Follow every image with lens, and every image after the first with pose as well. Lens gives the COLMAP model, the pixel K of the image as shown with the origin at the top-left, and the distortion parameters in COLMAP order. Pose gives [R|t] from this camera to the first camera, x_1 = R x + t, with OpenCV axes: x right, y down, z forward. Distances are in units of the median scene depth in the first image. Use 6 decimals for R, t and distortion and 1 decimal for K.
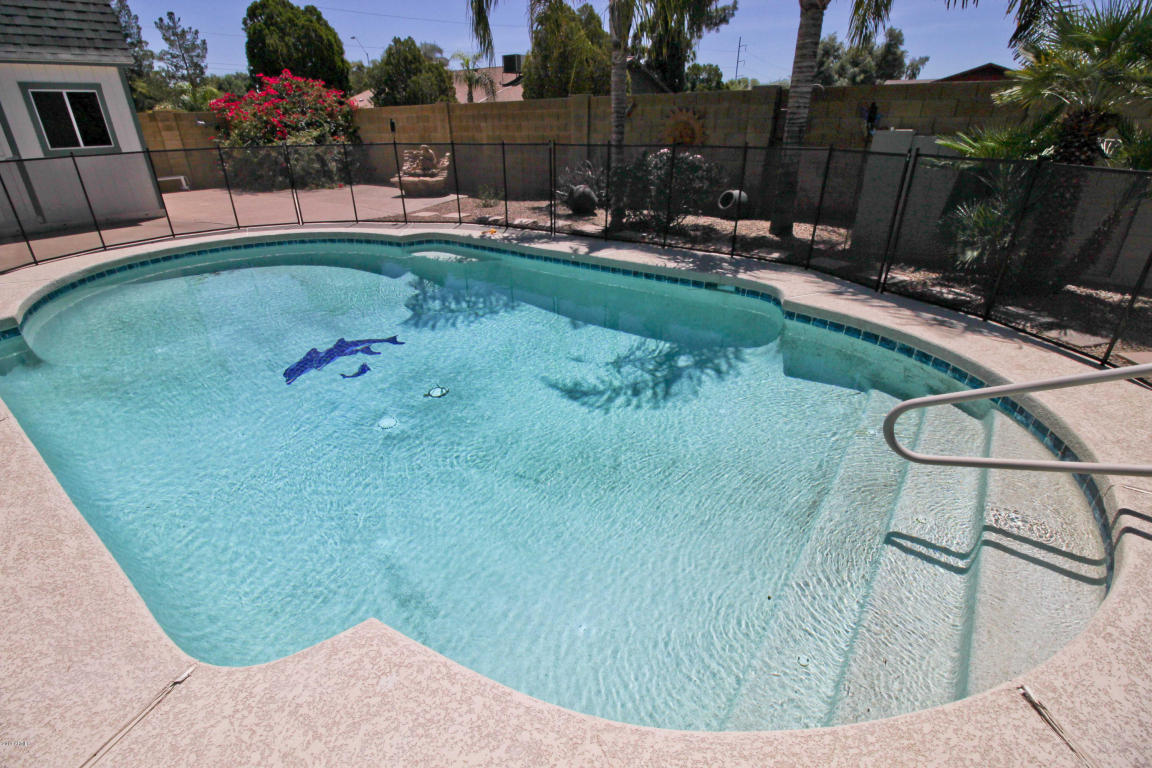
lens RADIAL K [[533.9, 0, 576.0], [0, 533.9, 384.0], [0, 0, 1]] dist [-0.000240, -0.011705]
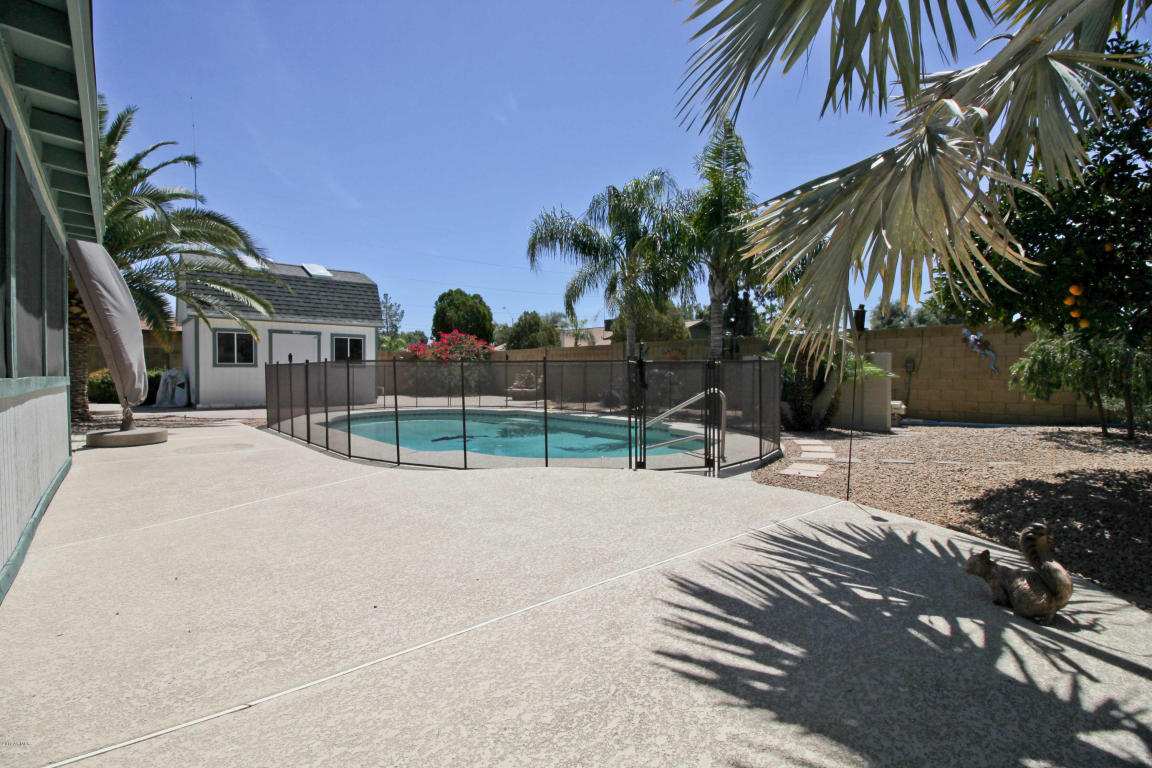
lens RADIAL K [[533.9, 0, 576.0], [0, 533.9, 384.0], [0, 0, 1]] dist [-0.000240, -0.011705]
pose [[0.978014, 0.015441, -0.207967, 0.131350], [-0.100536, 0.908625, -0.405331, 0.155242], [0.182705, 0.417328, 0.890200, -0.266810]]
